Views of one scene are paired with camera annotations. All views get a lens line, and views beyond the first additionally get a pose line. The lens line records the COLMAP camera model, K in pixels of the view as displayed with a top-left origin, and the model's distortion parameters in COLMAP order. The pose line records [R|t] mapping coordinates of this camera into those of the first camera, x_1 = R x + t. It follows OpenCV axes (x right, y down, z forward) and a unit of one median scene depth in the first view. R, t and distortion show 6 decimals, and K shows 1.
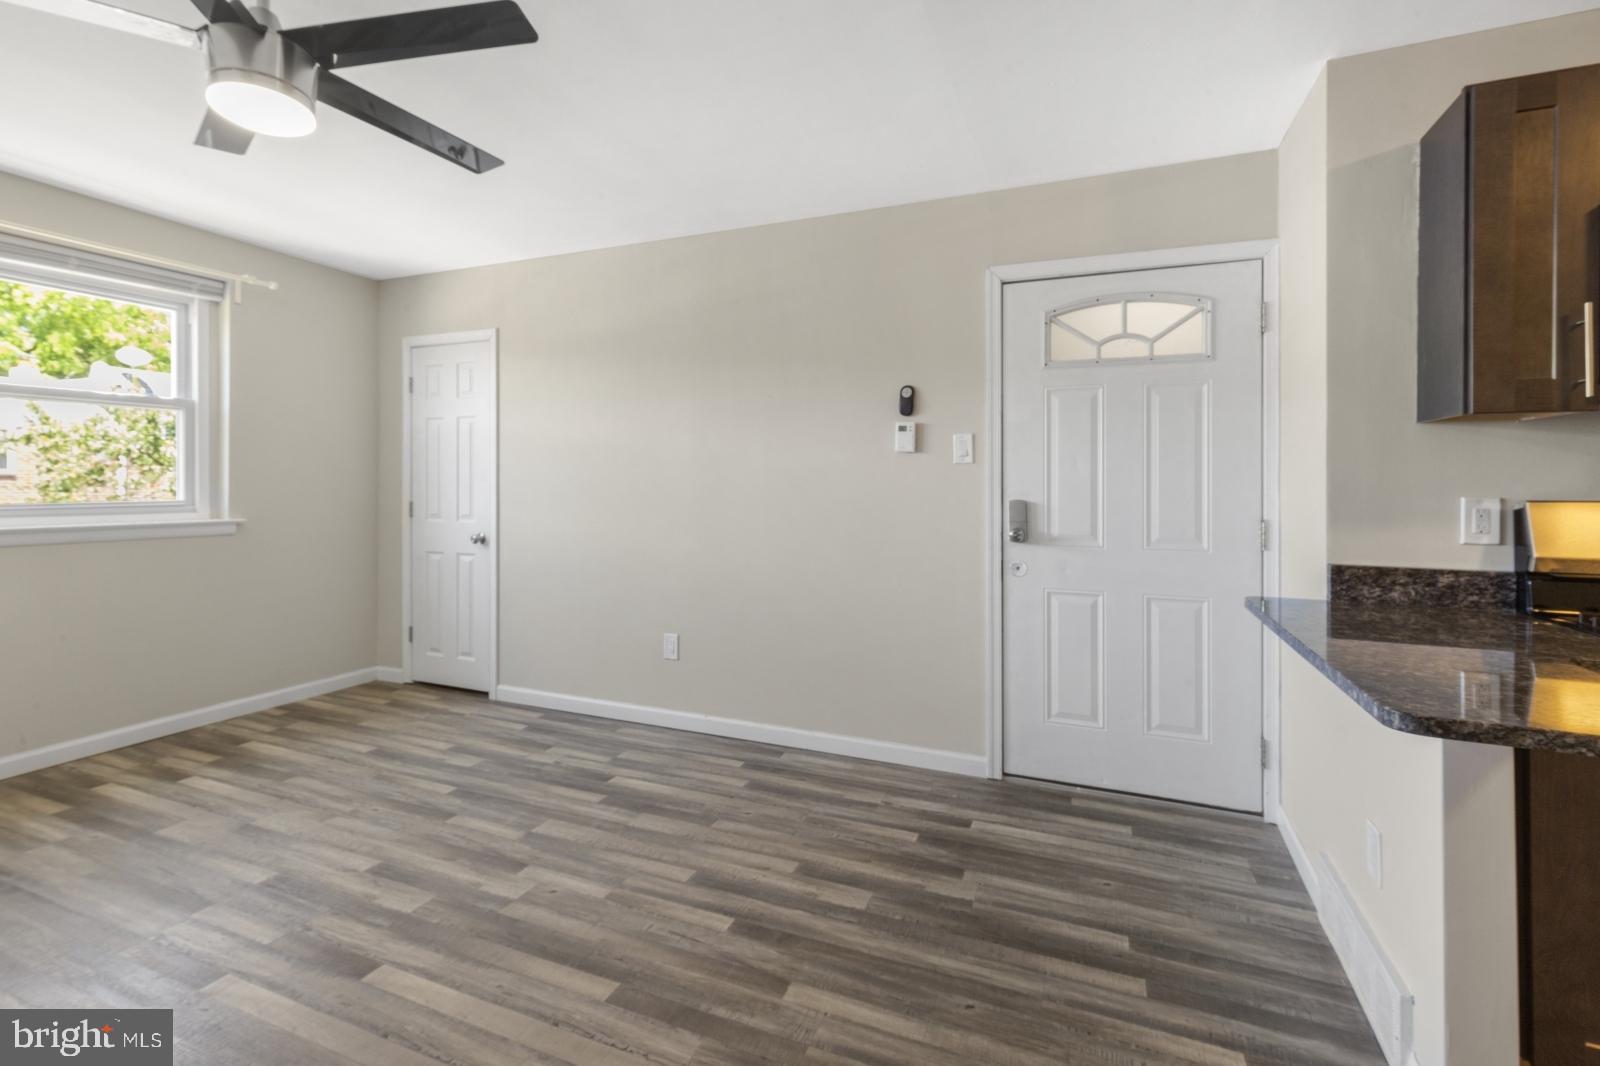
lens RADIAL K [[733.7, 0, 801.8], [0, 733.7, 484.1], [0, 0, 1]] dist [0.014422, -0.000369]
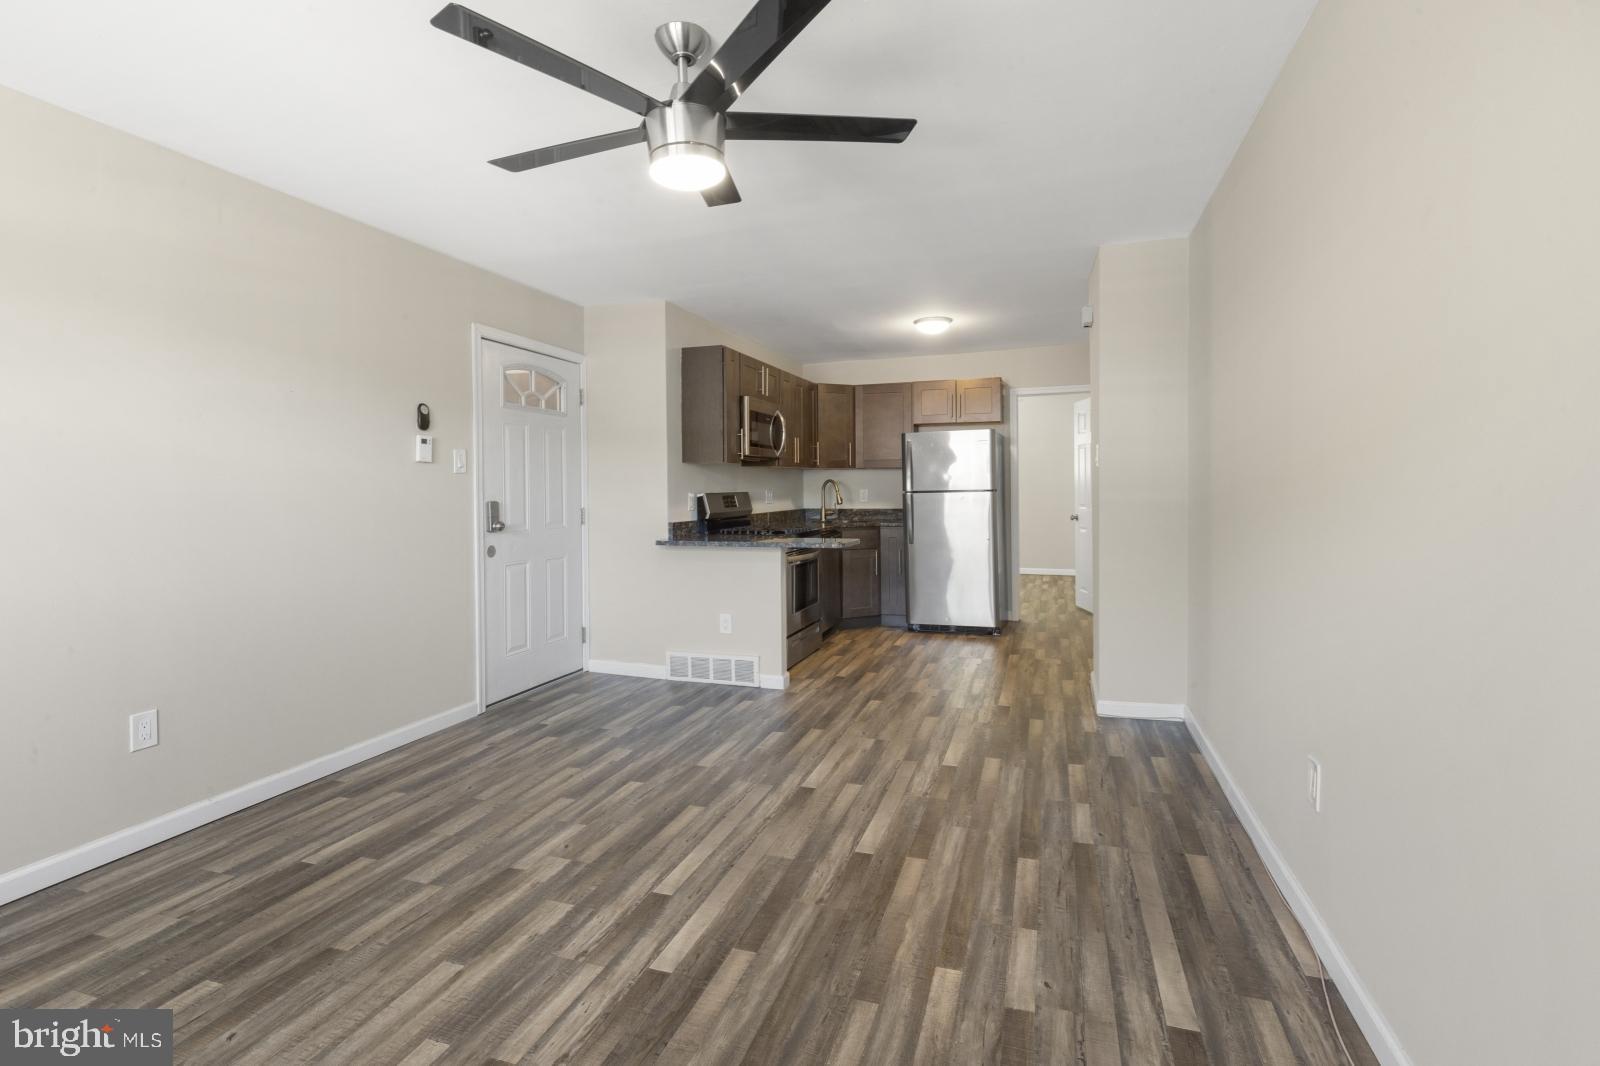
lens RADIAL K [[733.7, 0, 801.8], [0, 733.7, 484.1], [0, 0, 1]] dist [0.014422, -0.000369]
pose [[-0.074730, 0.003701, 0.997197, -1.274877], [0.009545, 0.999950, -0.002996, 0.000046], [-0.997158, 0.009295, -0.074762, 0.610091]]
